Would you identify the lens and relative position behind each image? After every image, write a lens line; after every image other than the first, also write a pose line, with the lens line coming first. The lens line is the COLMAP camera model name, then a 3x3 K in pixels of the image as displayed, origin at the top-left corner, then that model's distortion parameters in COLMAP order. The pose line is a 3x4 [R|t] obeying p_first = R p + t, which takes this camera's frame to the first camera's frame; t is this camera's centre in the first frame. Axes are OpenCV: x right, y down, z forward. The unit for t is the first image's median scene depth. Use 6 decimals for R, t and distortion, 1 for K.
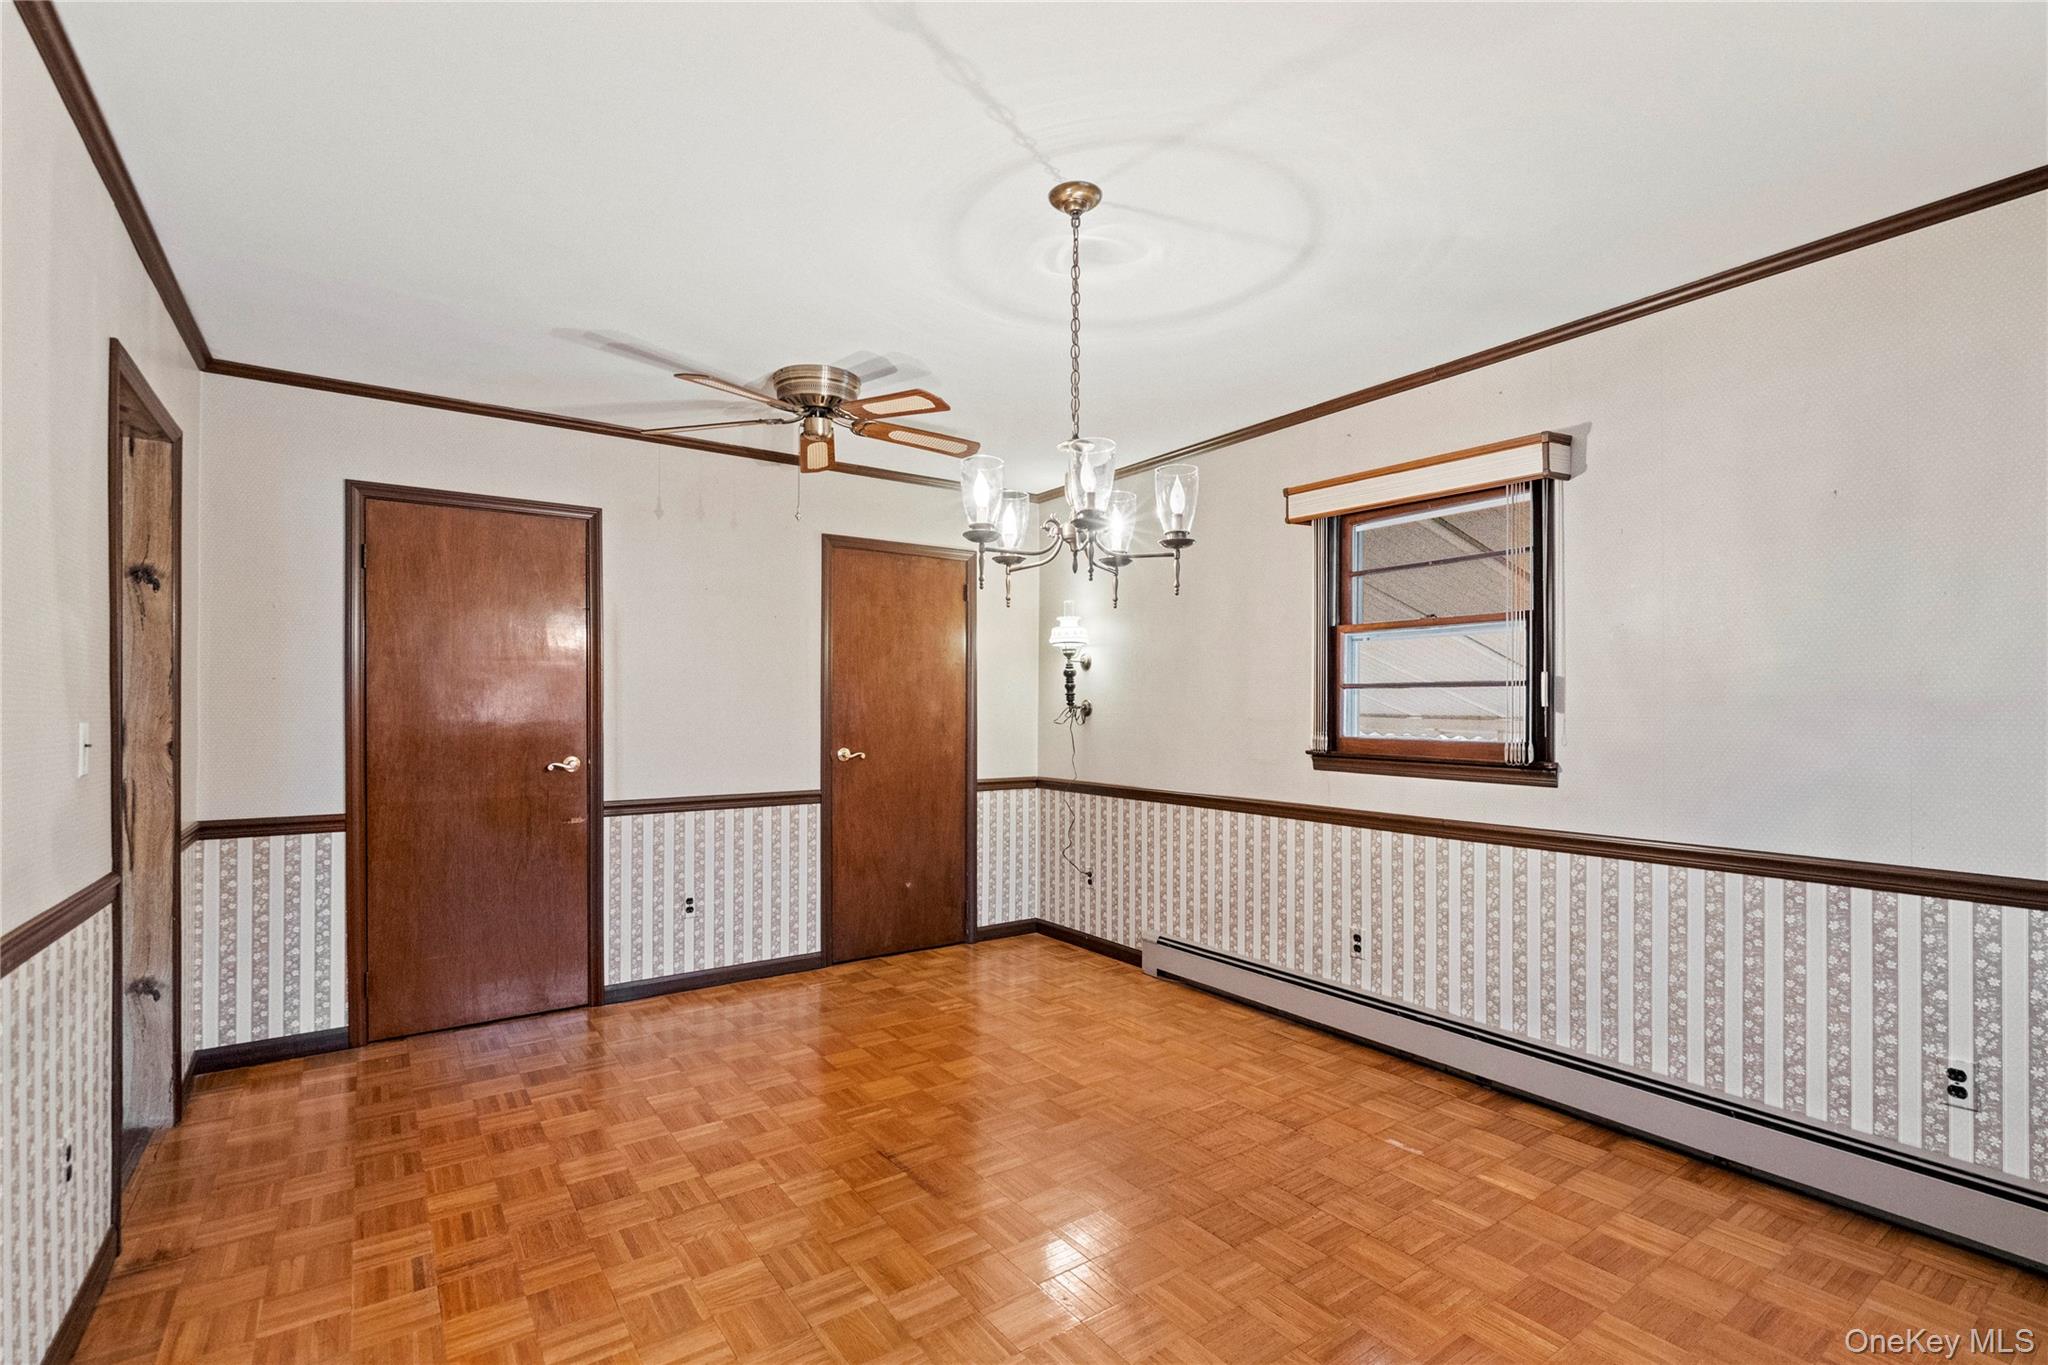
lens RADIAL K [[911.3, 0, 1028.4], [0, 911.3, 691.2], [0, 0, 1]] dist [-0.000088, 0.000439]
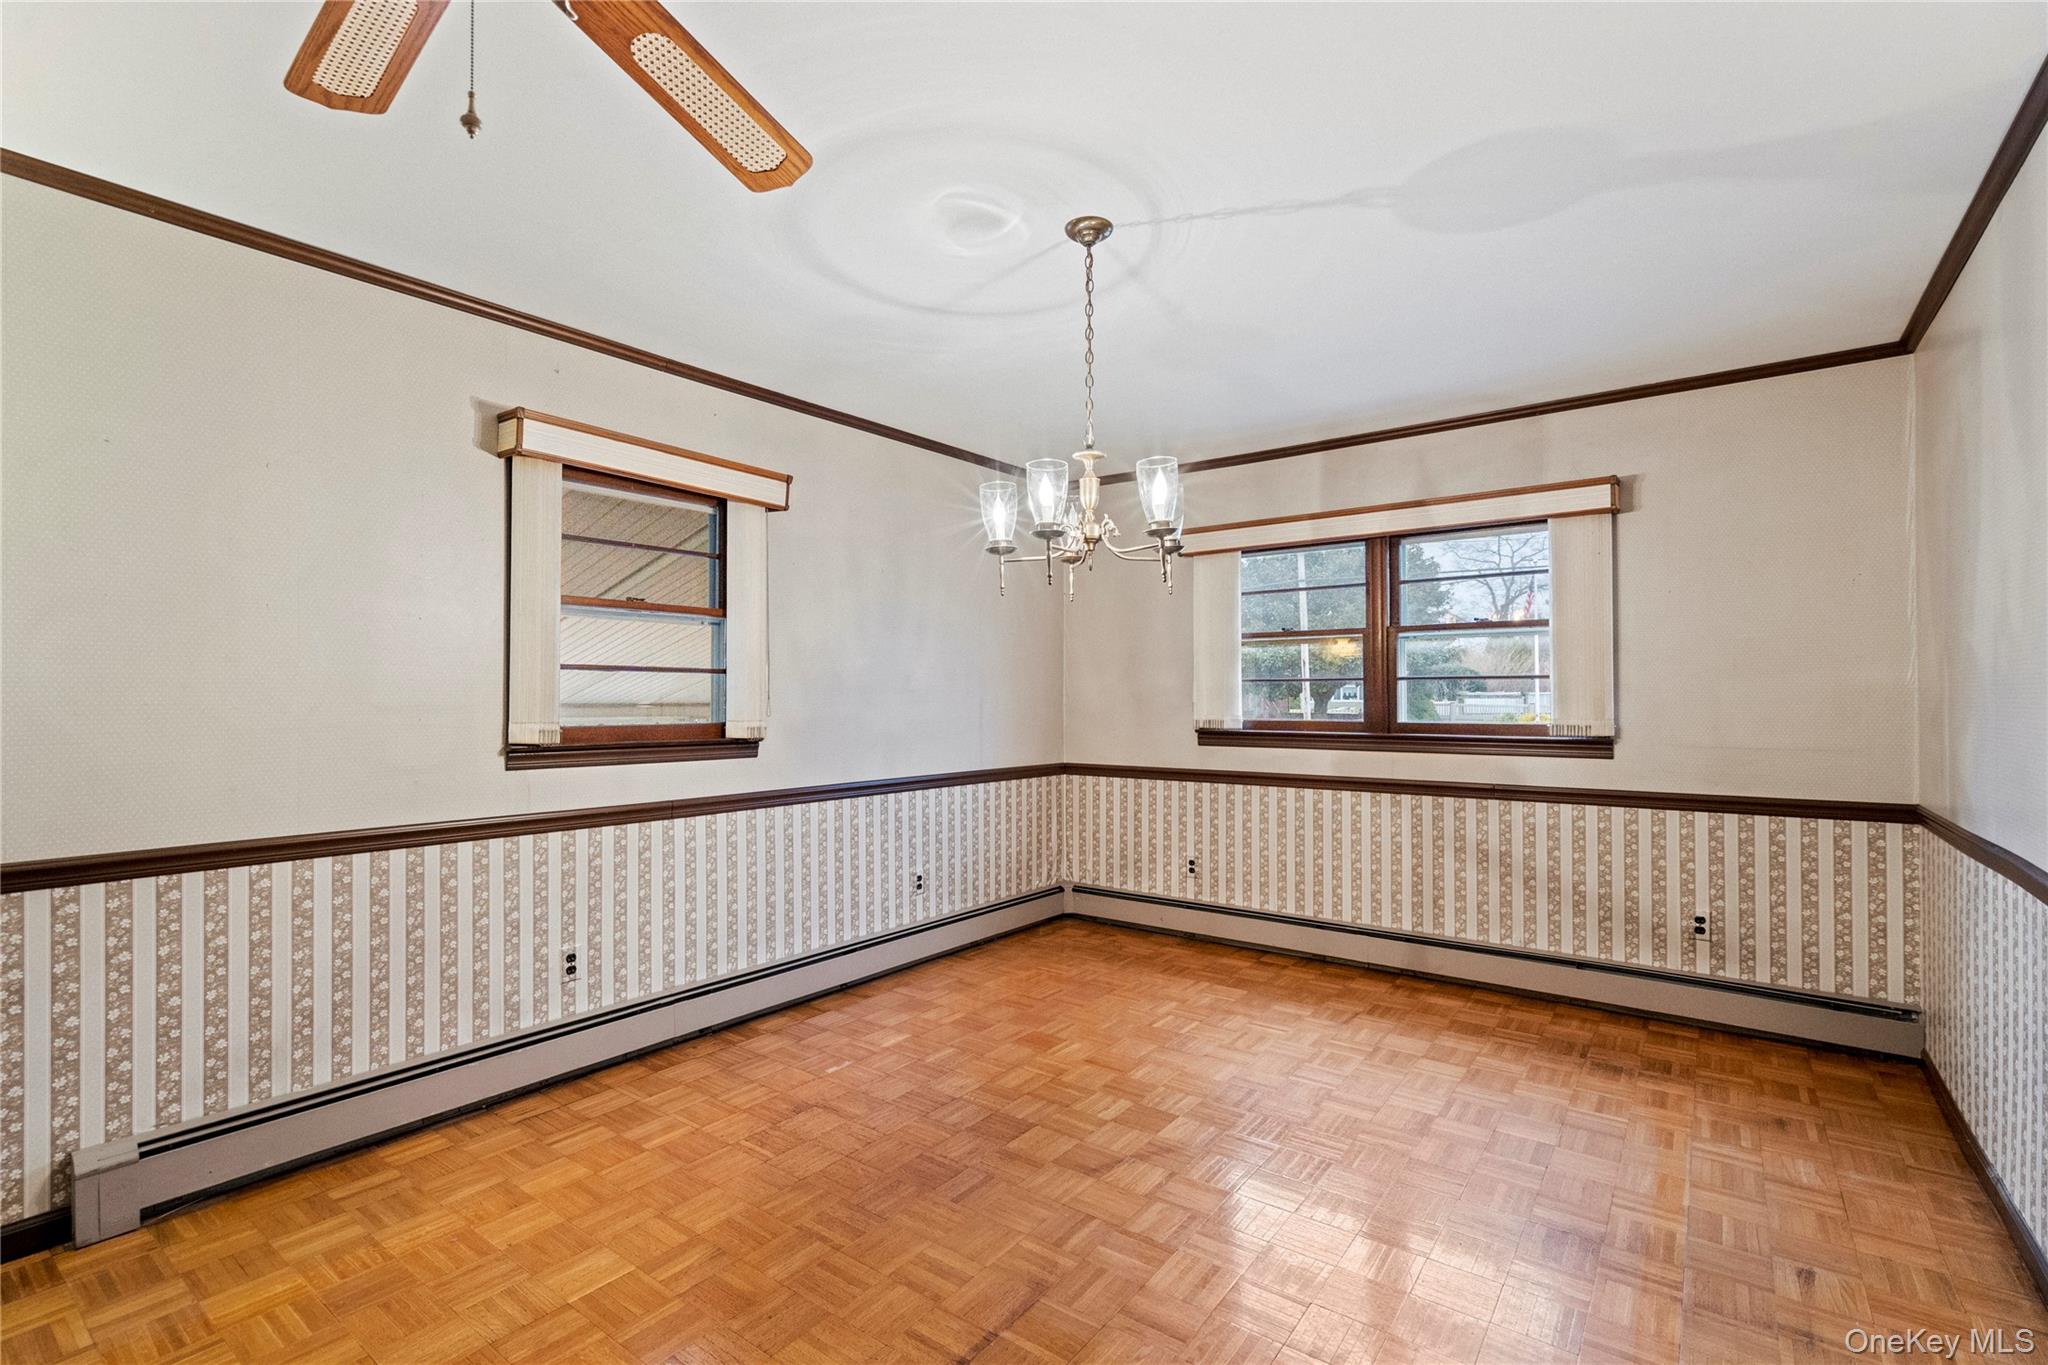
lens RADIAL K [[920.9, 0, 1028.5], [0, 920.9, 684.8], [0, 0, 1]] dist [-0.001127, -0.000025]
pose [[-0.273763, 0.019582, 0.961598, -0.654377], [-0.005717, 0.999742, -0.021986, 0.030263], [-0.961780, -0.011517, -0.273581, 0.892185]]
